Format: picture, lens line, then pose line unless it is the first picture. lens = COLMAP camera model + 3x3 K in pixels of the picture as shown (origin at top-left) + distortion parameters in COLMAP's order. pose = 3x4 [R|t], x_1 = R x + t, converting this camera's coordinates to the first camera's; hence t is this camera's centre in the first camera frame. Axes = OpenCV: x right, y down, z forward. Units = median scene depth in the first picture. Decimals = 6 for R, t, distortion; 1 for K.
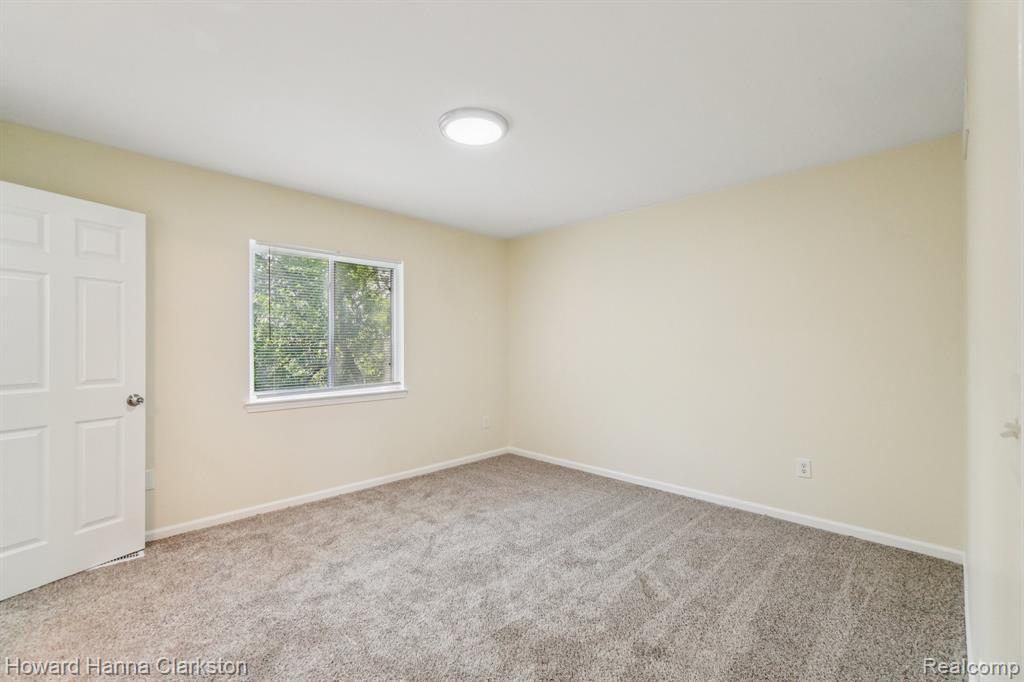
lens RADIAL K [[441.1, 0, 516.8], [0, 441.1, 345.9], [0, 0, 1]] dist [-0.004284, -0.000309]
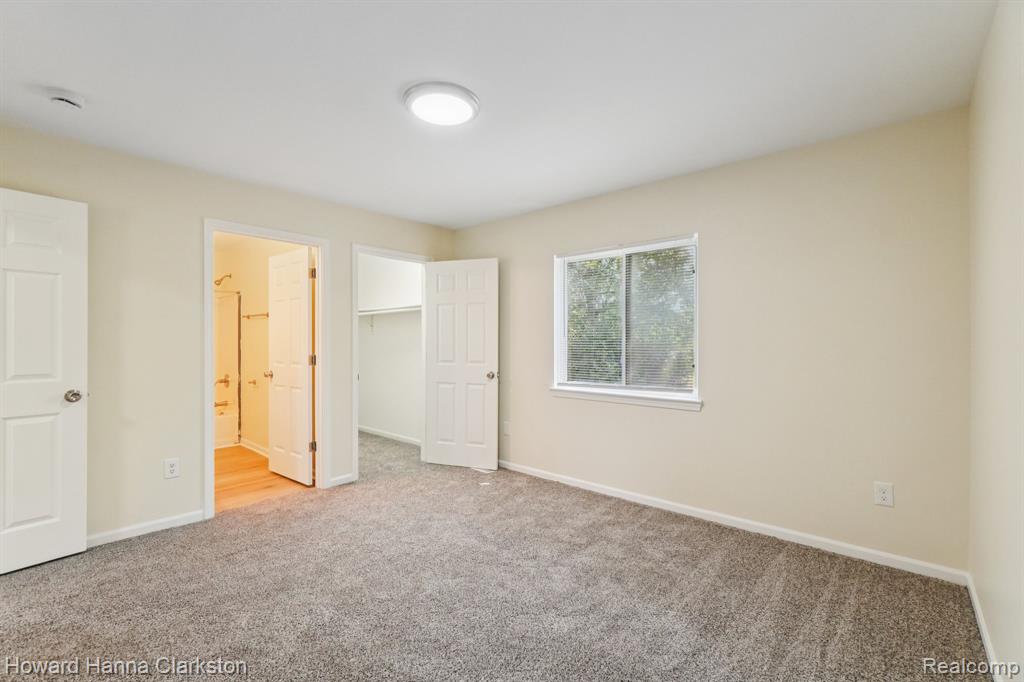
lens RADIAL K [[441.1, 0, 519.4], [0, 441.1, 340.6], [0, 0, 1]] dist [-0.004284, -0.000309]
pose [[0.067451, -0.004611, -0.997712, 0.595184], [-0.009114, 0.999945, -0.005237, 0.003713], [0.997681, 0.009446, 0.067405, 0.790400]]
